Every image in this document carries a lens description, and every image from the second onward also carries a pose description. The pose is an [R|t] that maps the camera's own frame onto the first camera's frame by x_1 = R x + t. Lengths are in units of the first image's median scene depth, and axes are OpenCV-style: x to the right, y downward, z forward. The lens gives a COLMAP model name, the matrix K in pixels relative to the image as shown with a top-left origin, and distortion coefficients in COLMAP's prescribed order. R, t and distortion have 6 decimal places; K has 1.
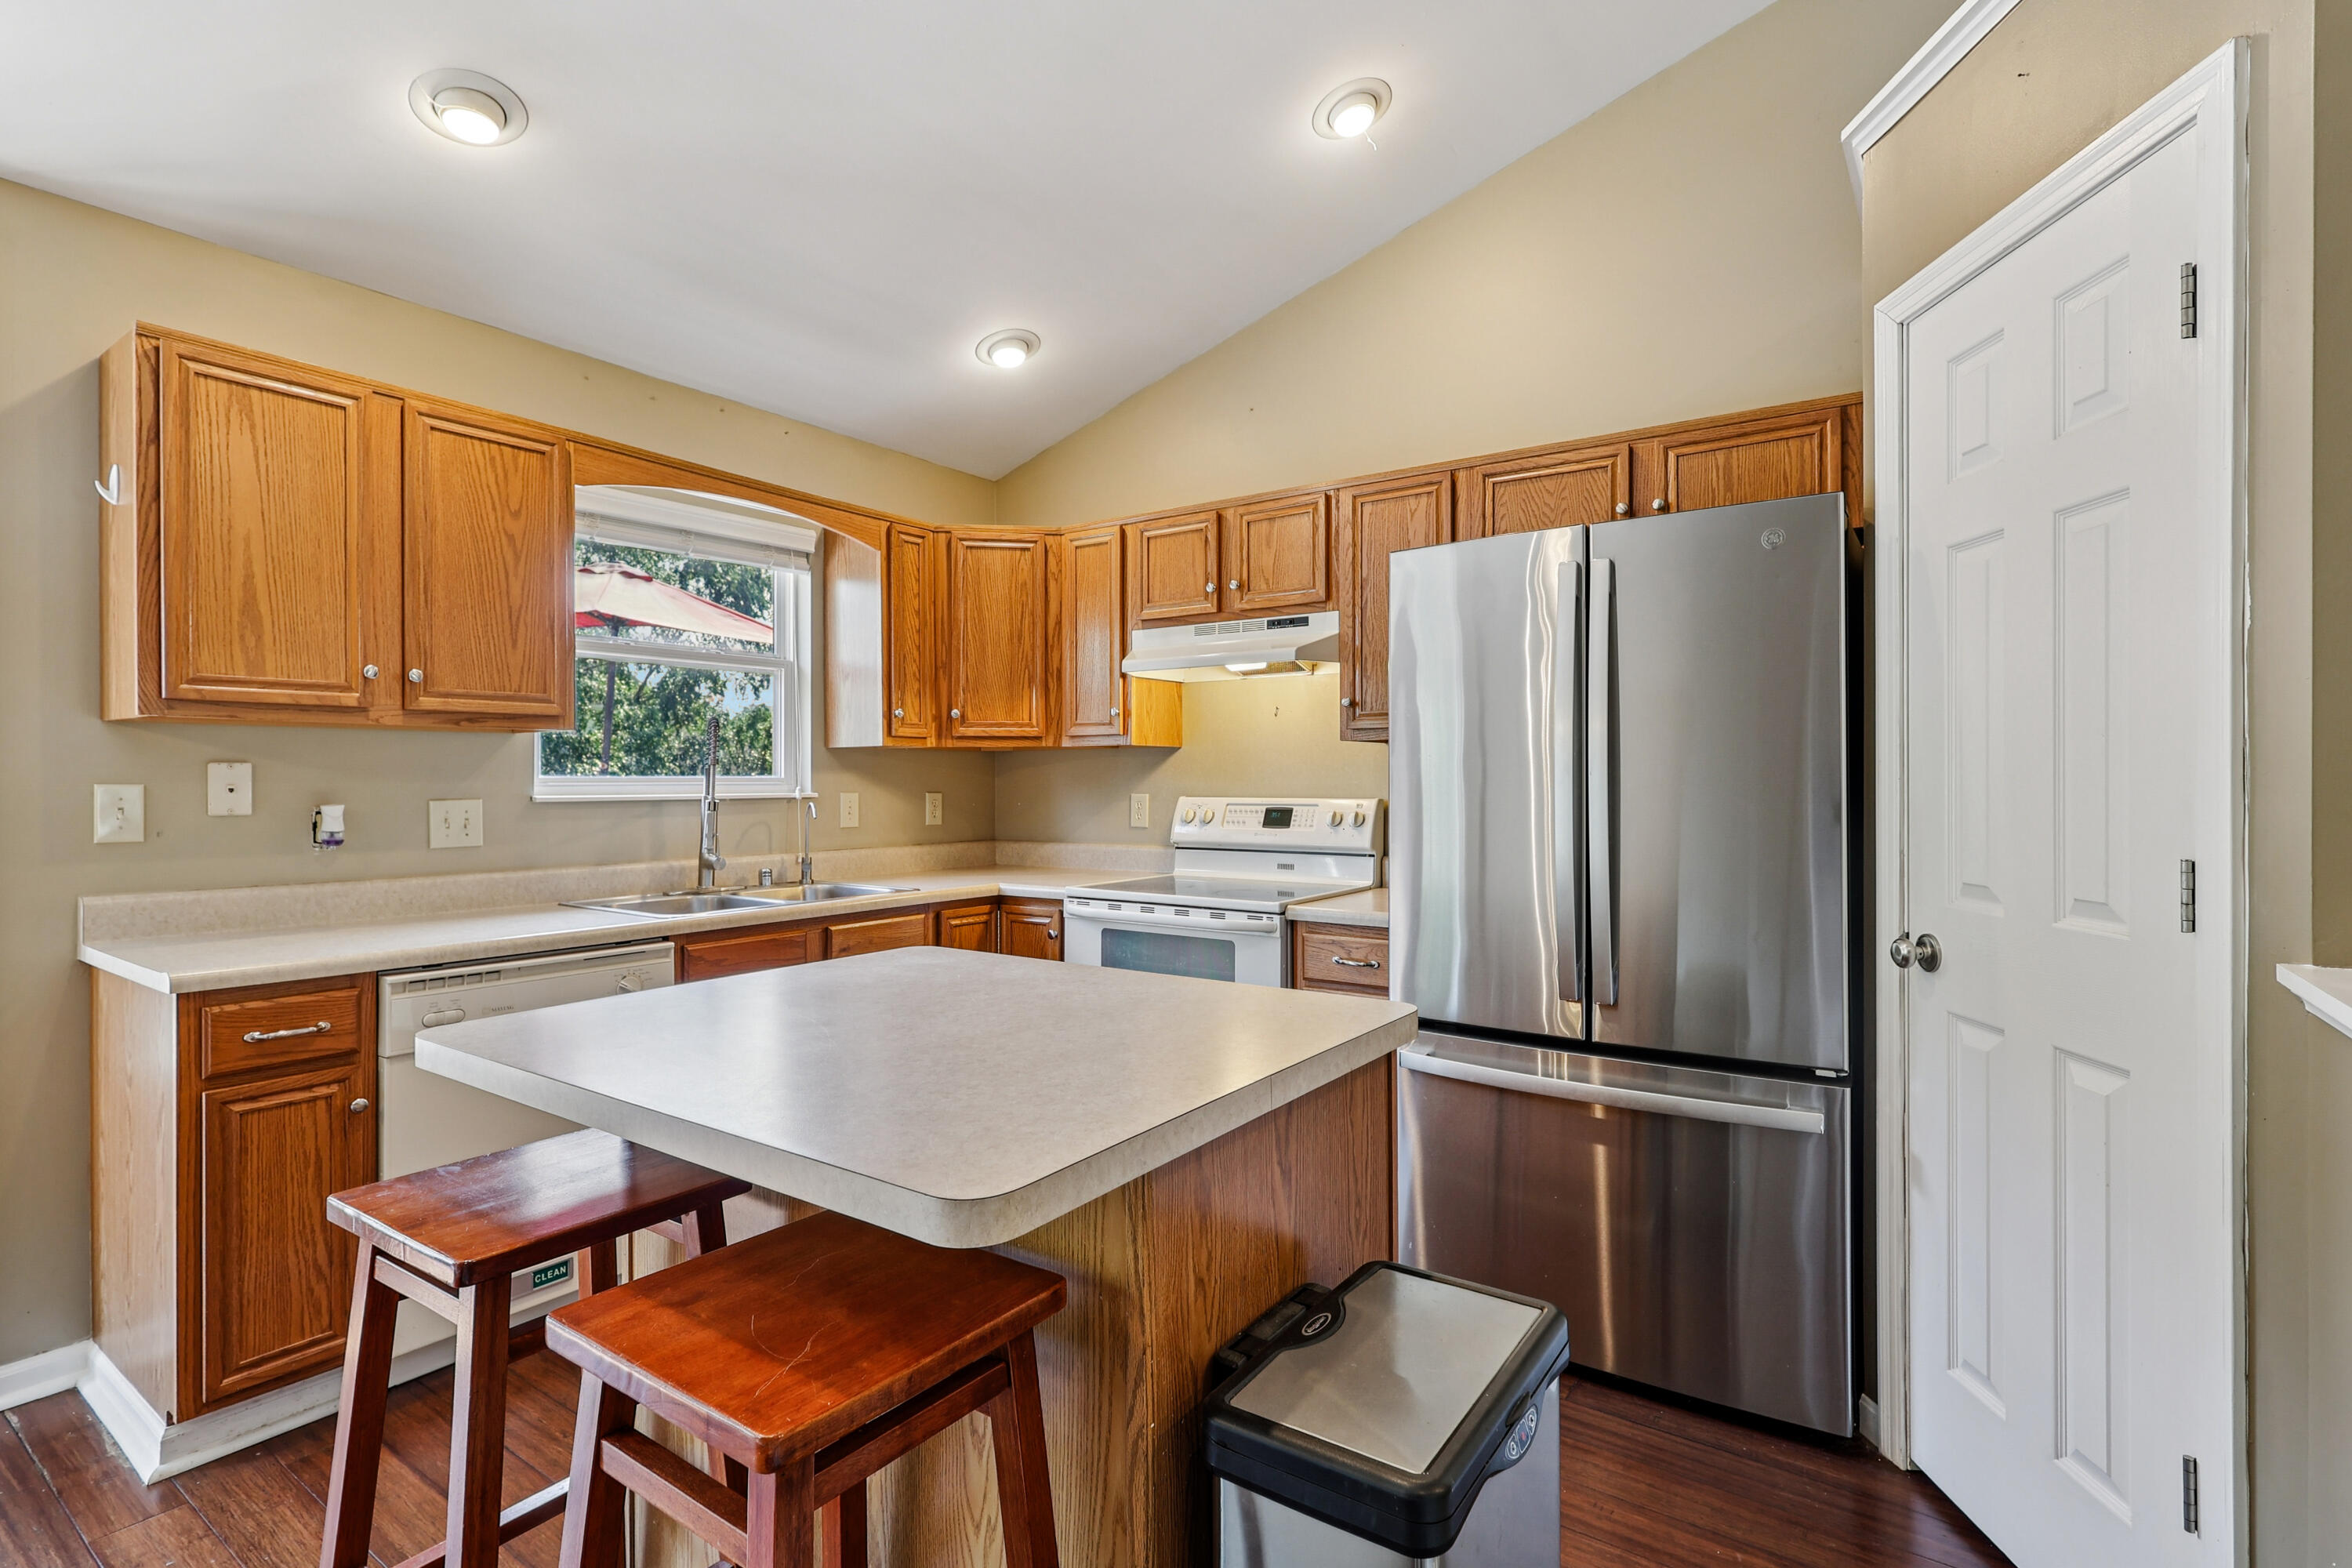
lens RADIAL K [[1122.4, 0, 1163.8], [0, 1122.4, 777.7], [0, 0, 1]] dist [-0.001700, 0.002500]
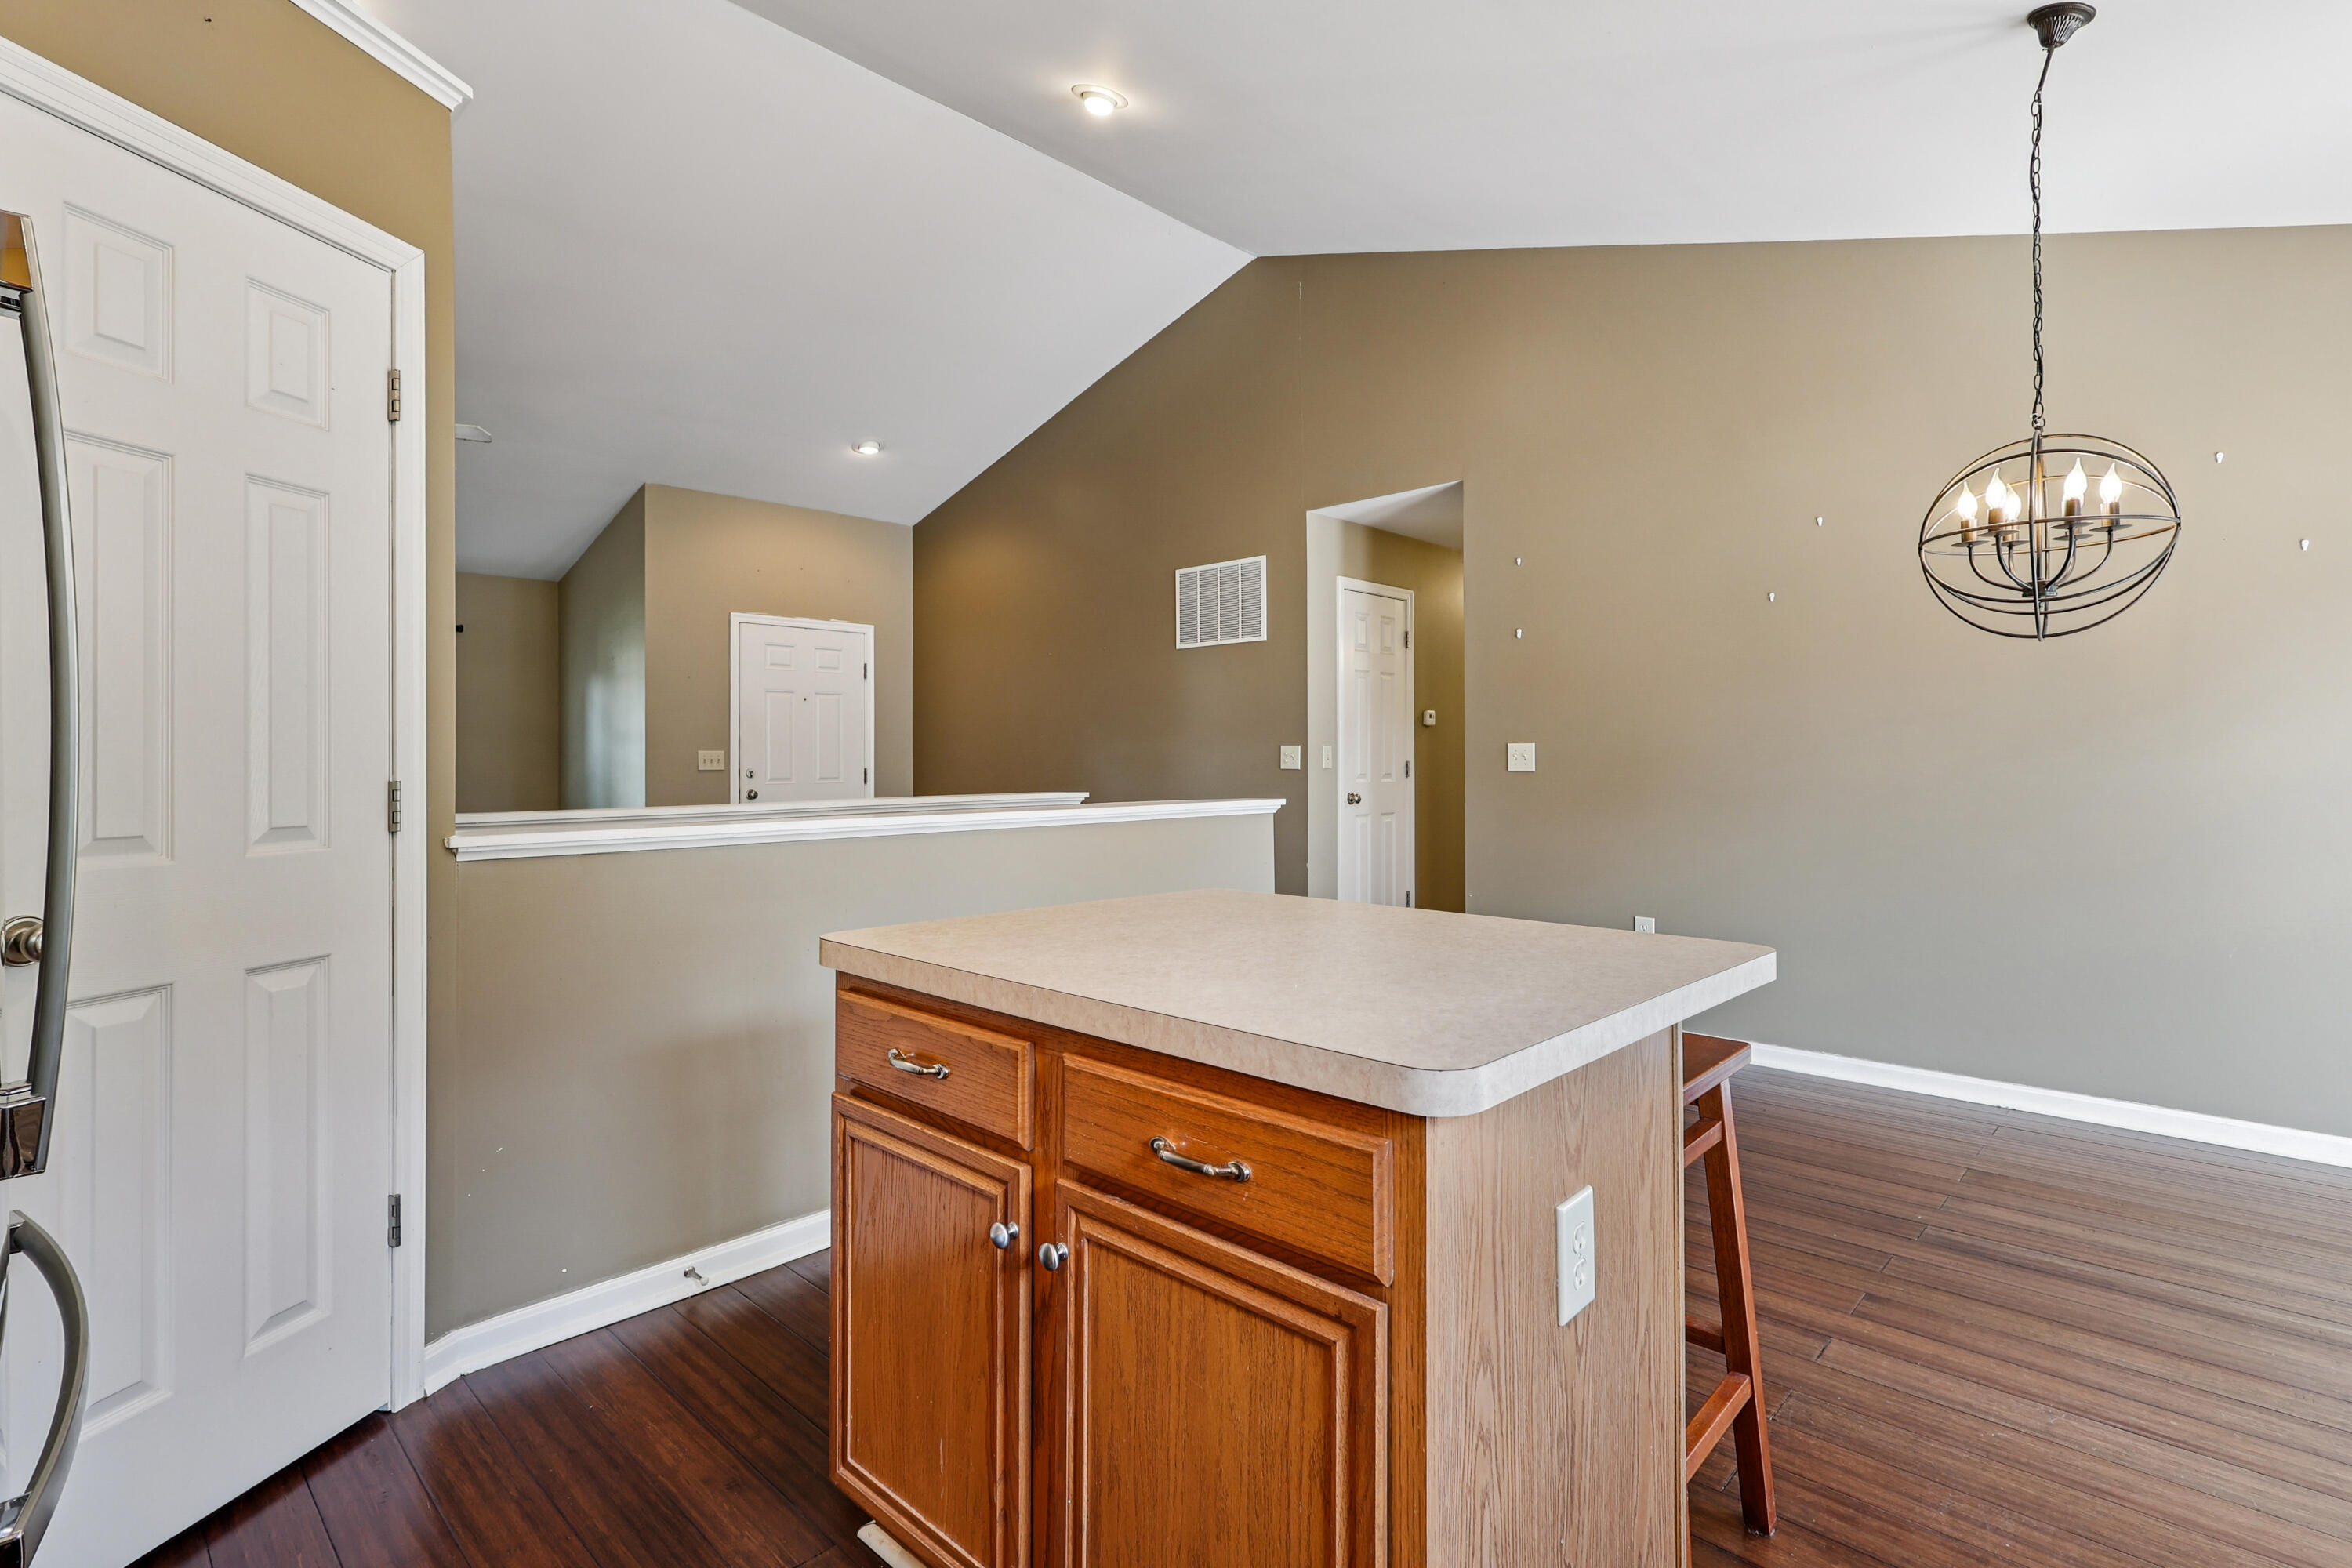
lens RADIAL K [[1122.4, 0, 1172.3], [0, 1122.4, 751.9], [0, 0, 1]] dist [-0.001700, 0.002500]
pose [[-0.990821, 0.005852, 0.135052, -0.121008], [0.004556, 0.999941, -0.009905, 0.025238], [-0.135102, -0.009199, -0.990789, 1.073942]]
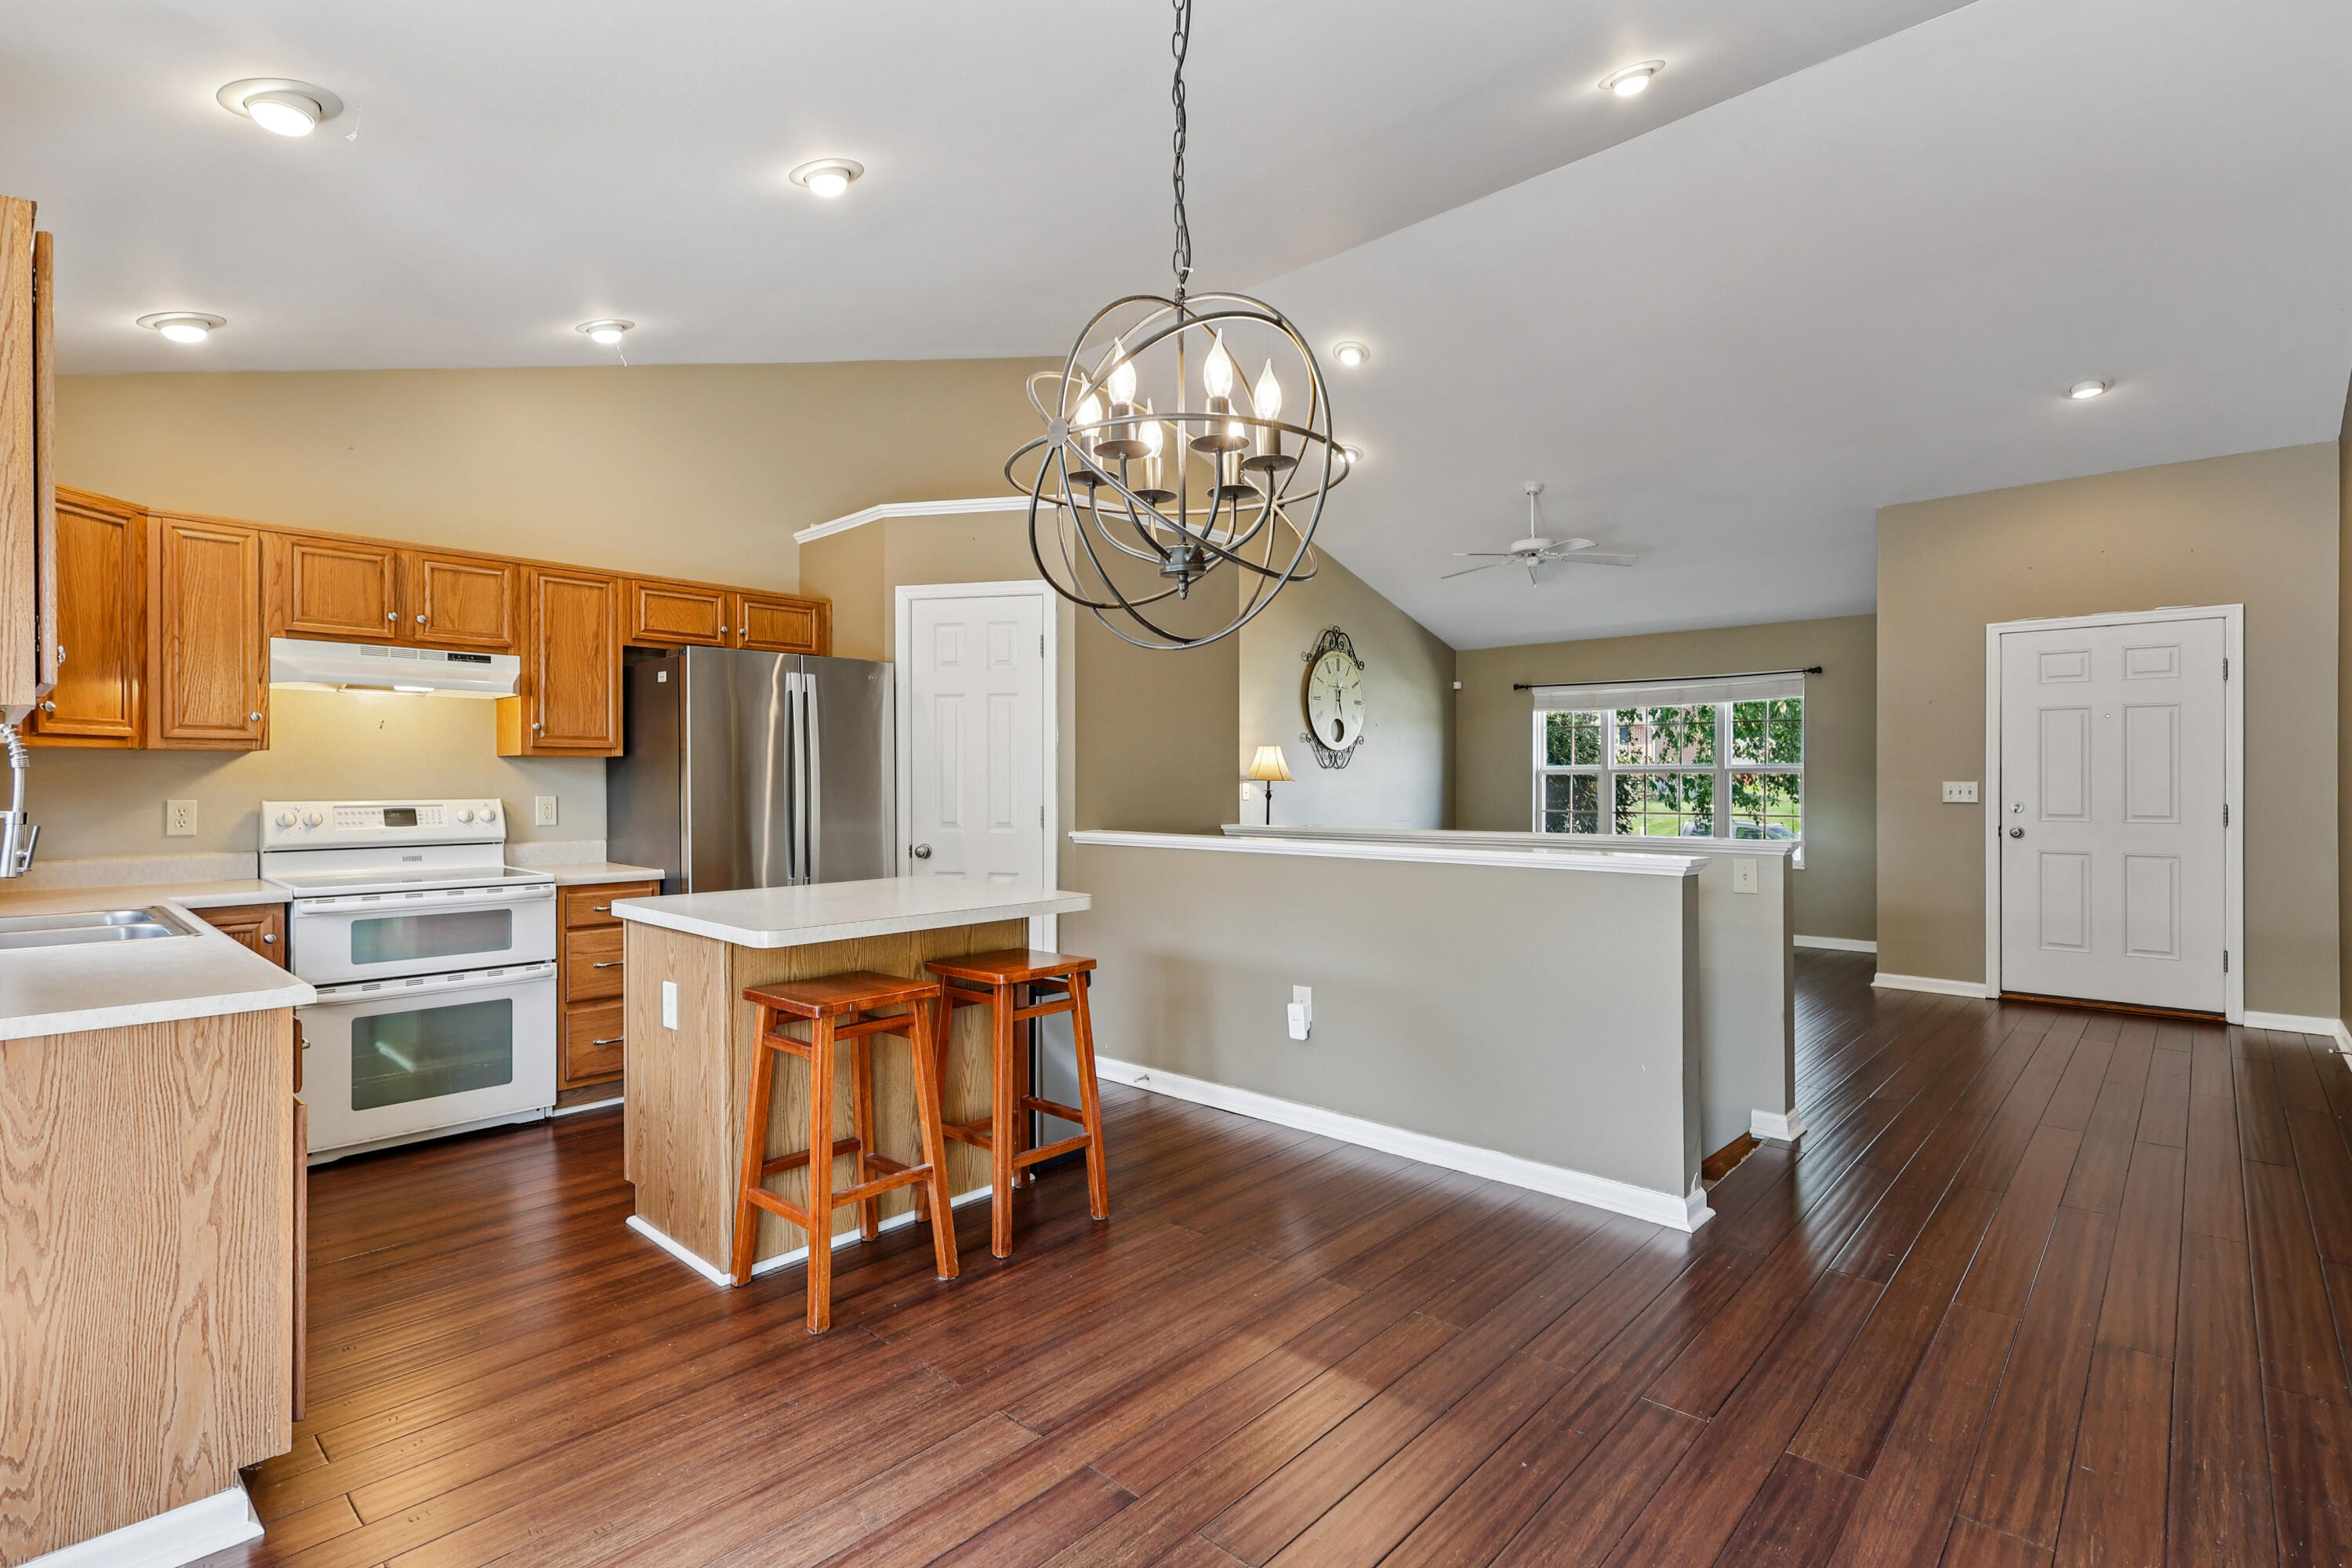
lens RADIAL K [[1122.4, 0, 1167.4], [0, 1122.4, 781.3], [0, 0, 1]] dist [-0.001700, 0.002500]
pose [[0.122428, 0.000621, 0.992477, -1.158747], [-0.000905, 0.999999, -0.000514, -0.002182], [-0.992477, -0.000836, 0.122429, 0.091291]]
